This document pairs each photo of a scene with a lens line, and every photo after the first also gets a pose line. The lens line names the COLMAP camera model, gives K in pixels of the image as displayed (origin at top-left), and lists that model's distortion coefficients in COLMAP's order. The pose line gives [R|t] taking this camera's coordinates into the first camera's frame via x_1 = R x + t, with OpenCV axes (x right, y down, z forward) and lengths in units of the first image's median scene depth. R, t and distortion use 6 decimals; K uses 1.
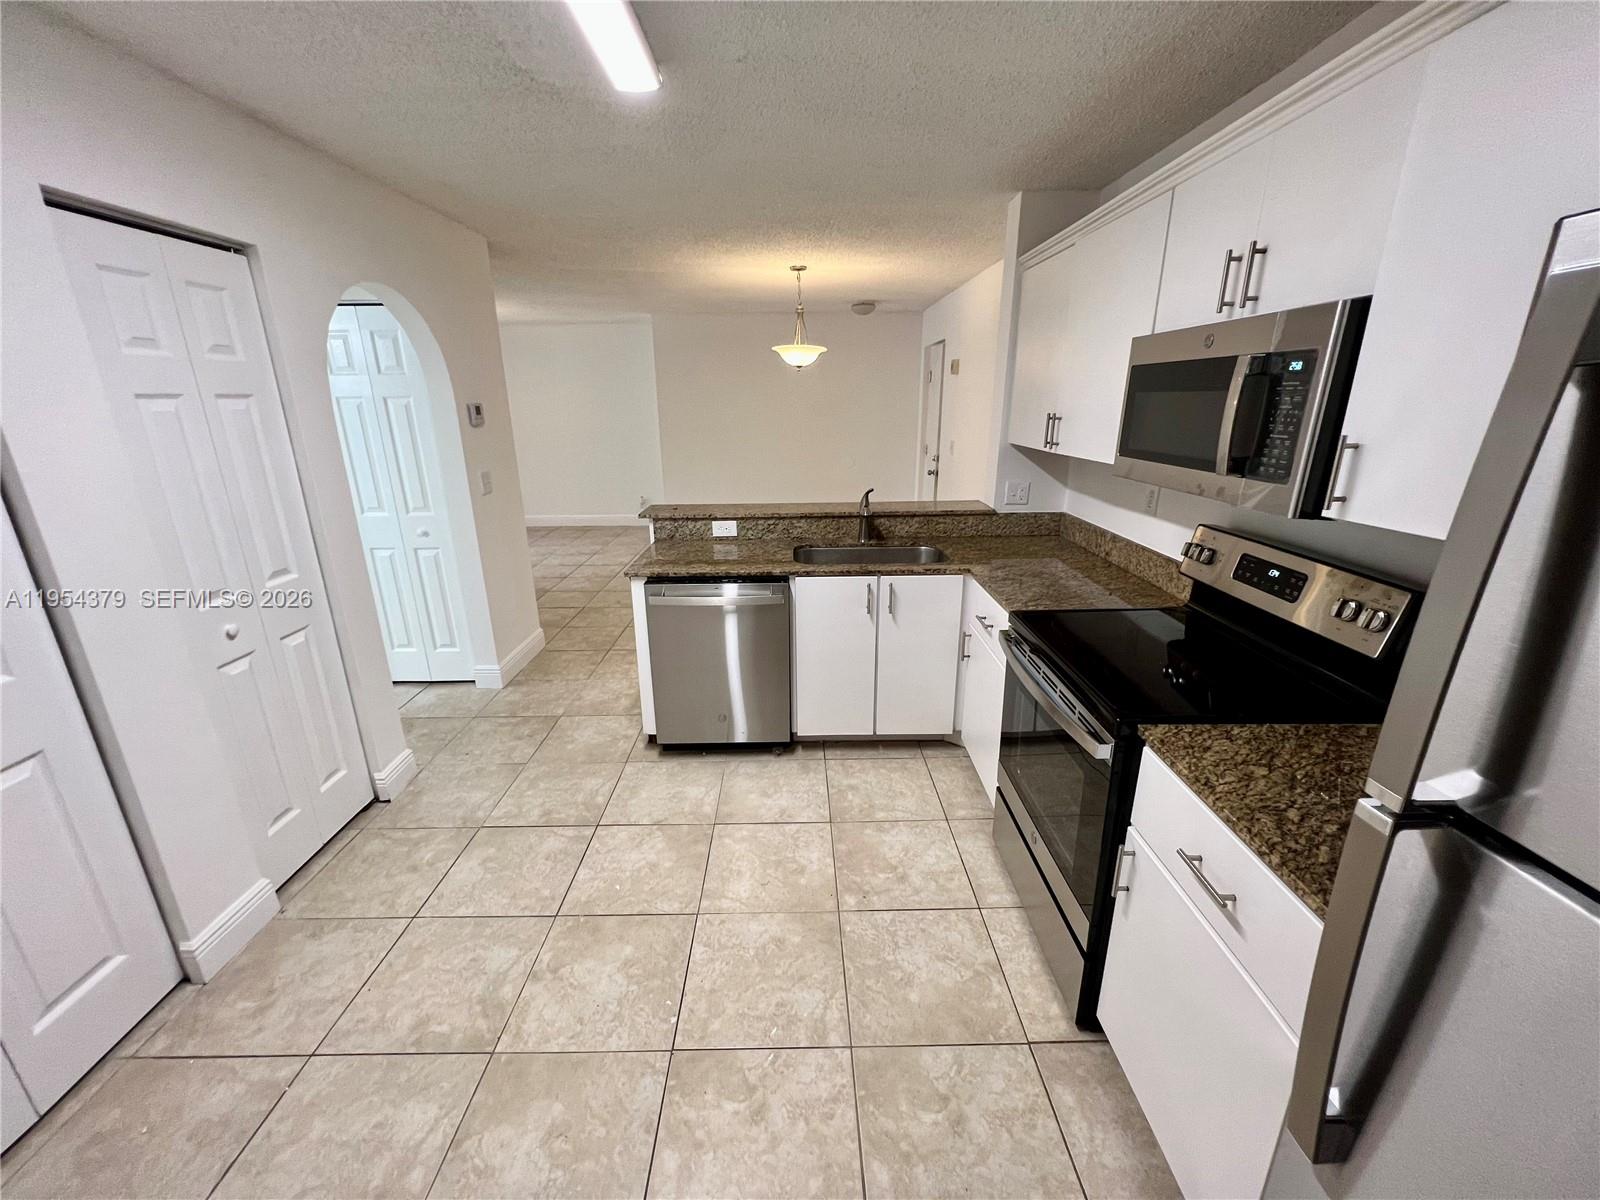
lens RADIAL K [[636.7, 0, 800.2], [0, 636.7, 600.1], [0, 0, 1]] dist [-0.001732, 0.000029]
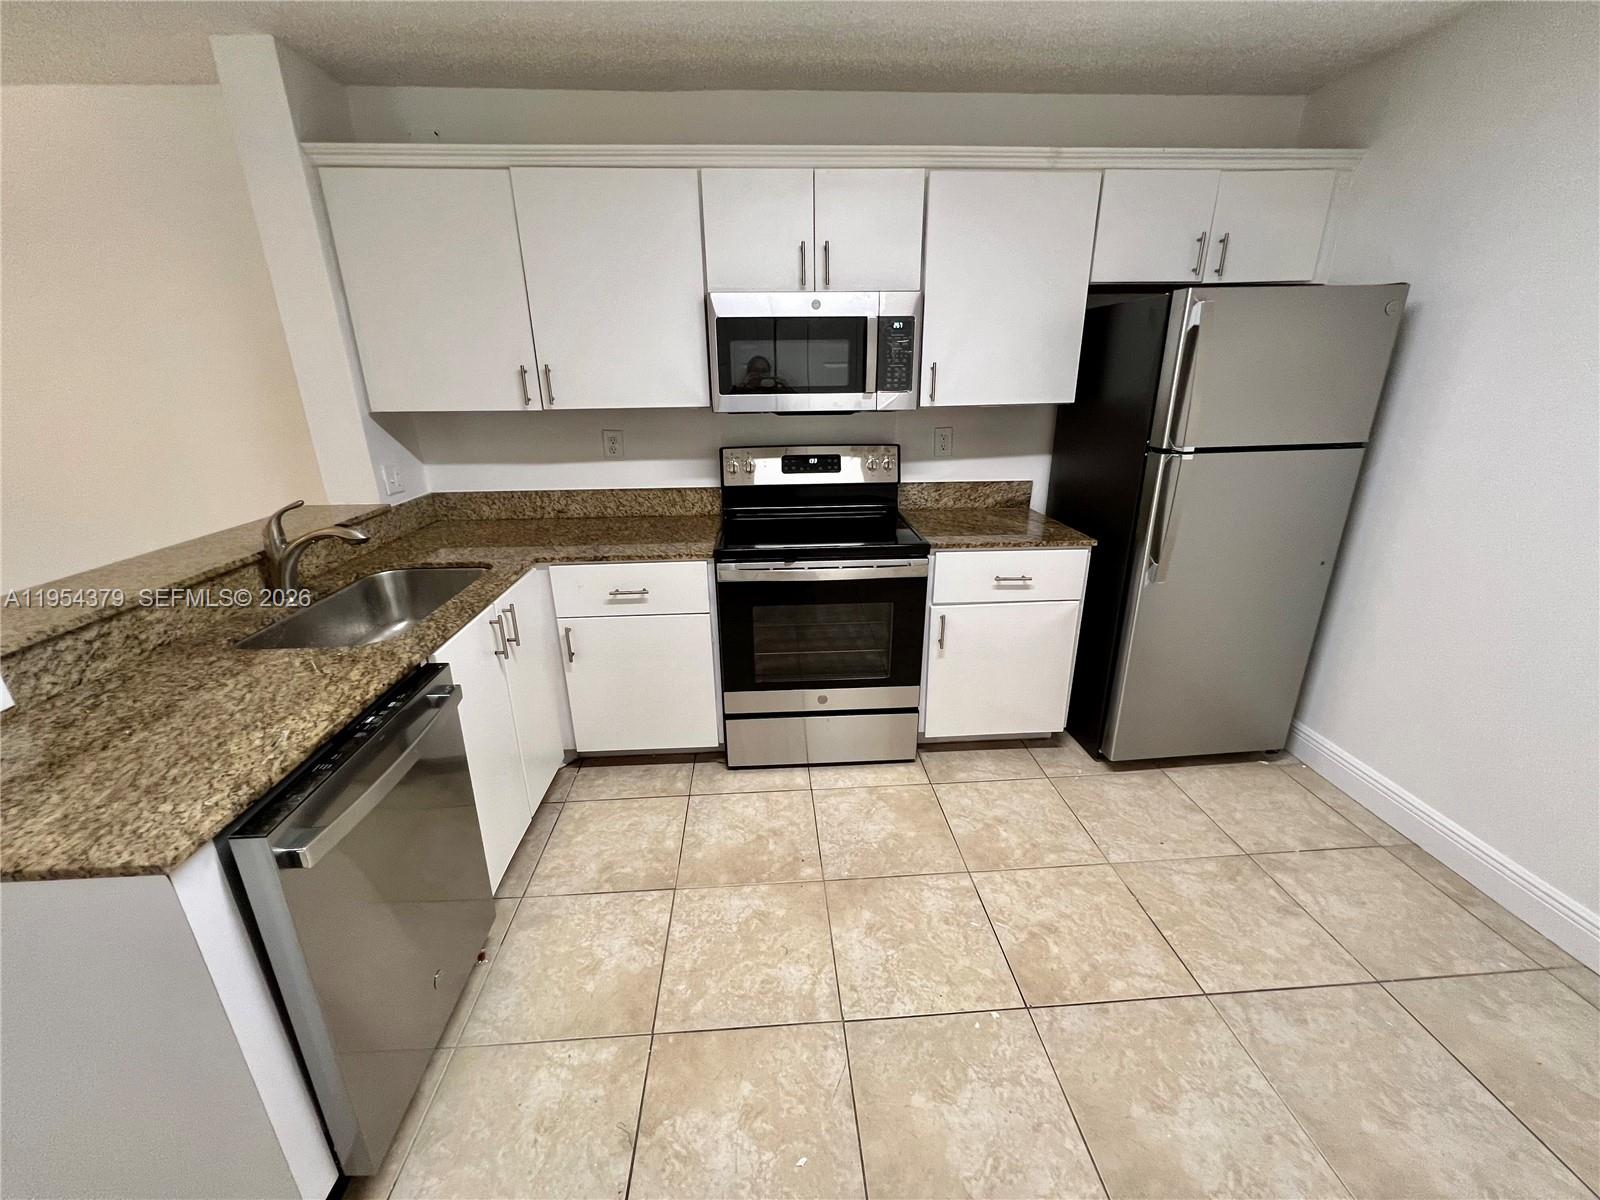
lens RADIAL K [[636.7, 0, 798.3], [0, 636.7, 600.1], [0, 0, 1]] dist [-0.001732, 0.000029]
pose [[-0.049668, -0.324279, 0.944657, -0.607474], [0.312889, 0.893162, 0.323053, -0.179723], [-0.948490, 0.311618, 0.057102, 0.734502]]
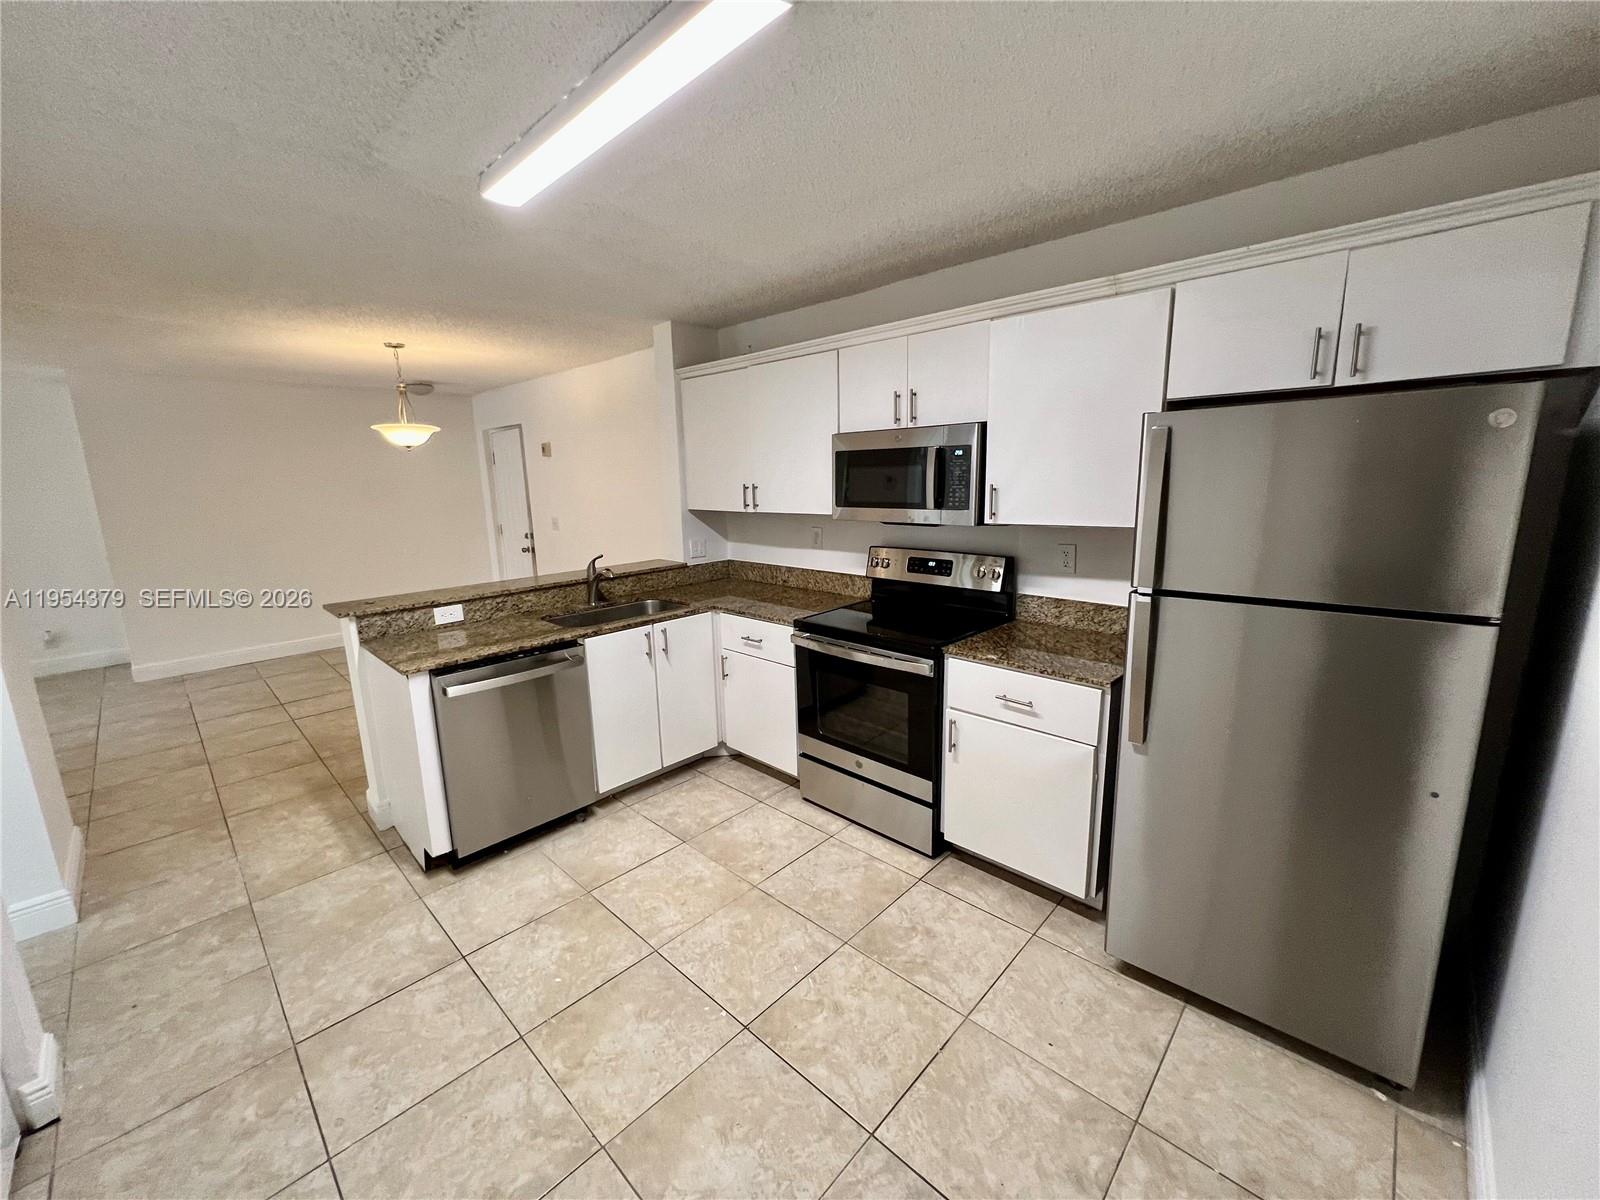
lens RADIAL K [[636.7, 0, 798.5], [0, 636.7, 599.3], [0, 0, 1]] dist [-0.001732, 0.000029]
pose [[0.698216, -0.145443, 0.700957, -0.556580], [0.231003, 0.972541, -0.028305, 0.013310], [-0.677593, 0.181686, 0.712642, -0.007657]]
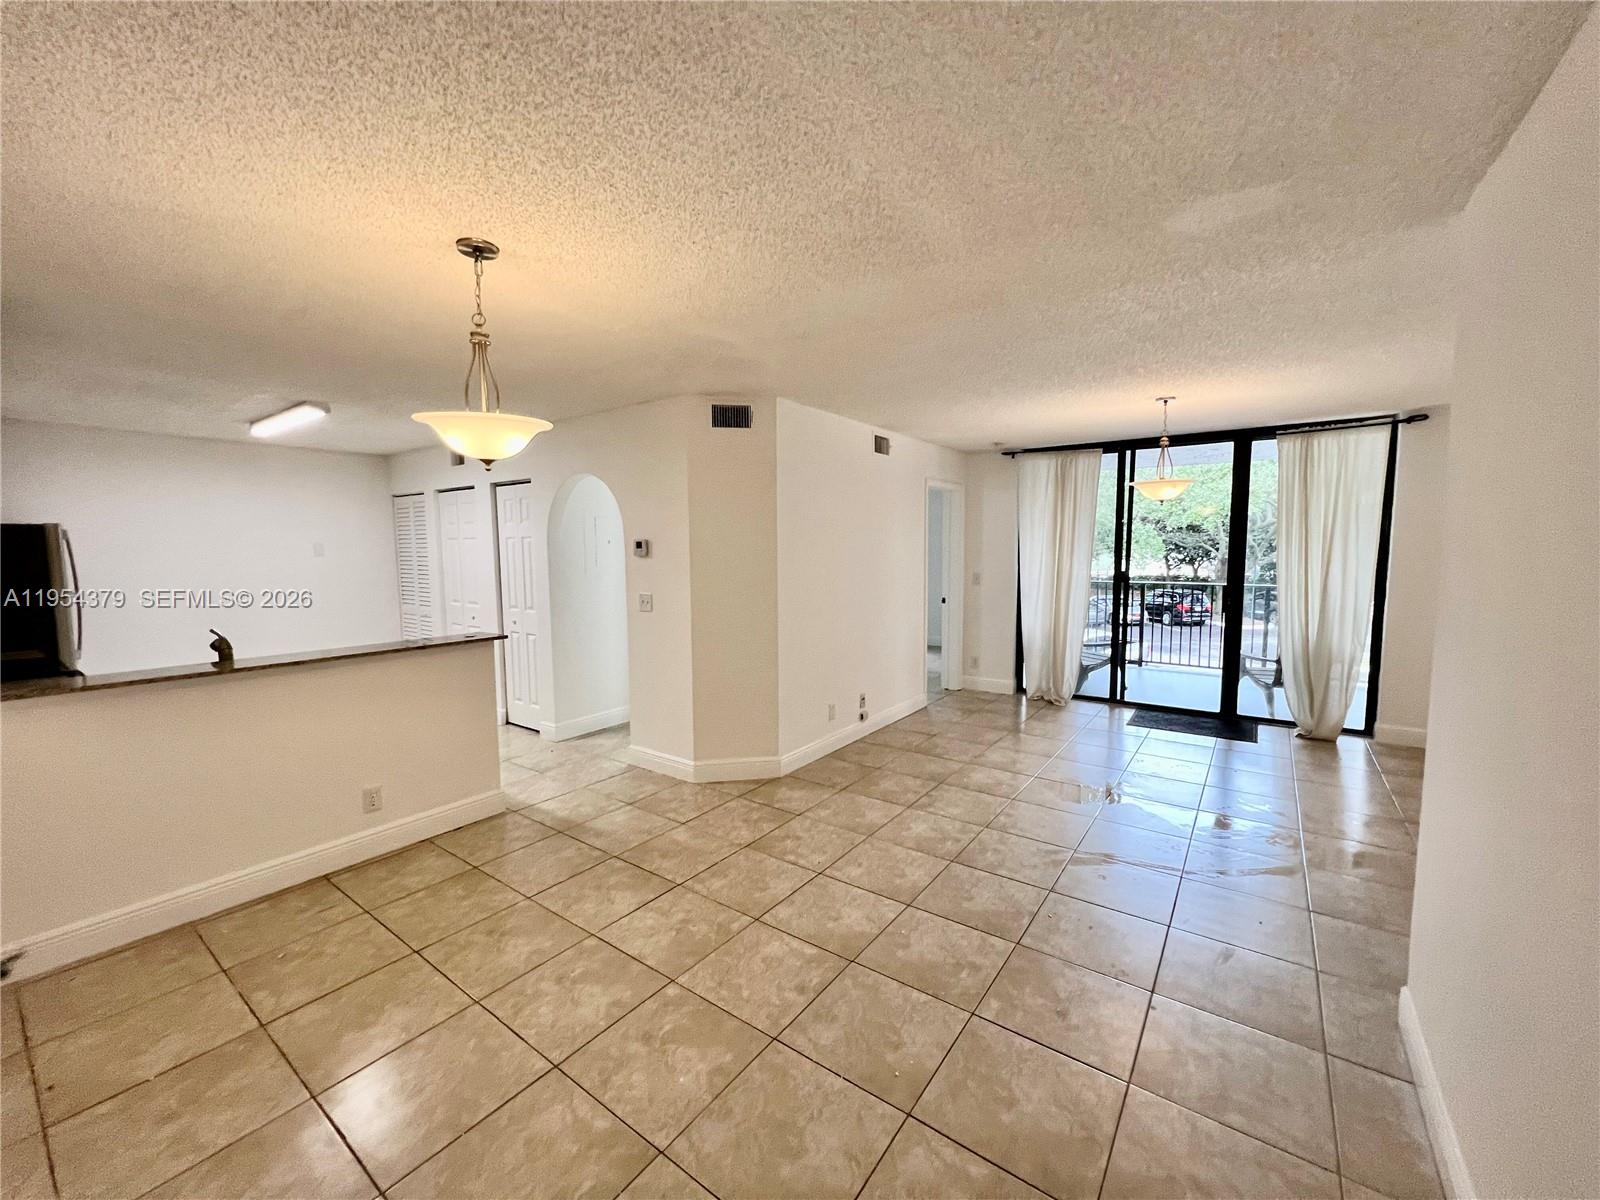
lens RADIAL K [[636.7, 0, 806.1], [0, 636.7, 598.3], [0, 0, 1]] dist [-0.001732, 0.000029]
pose [[-0.590757, 0.077588, -0.803111, 0.445574], [-0.234879, 0.935720, 0.263173, -0.864560], [0.771906, 0.344105, -0.534559, 2.780356]]
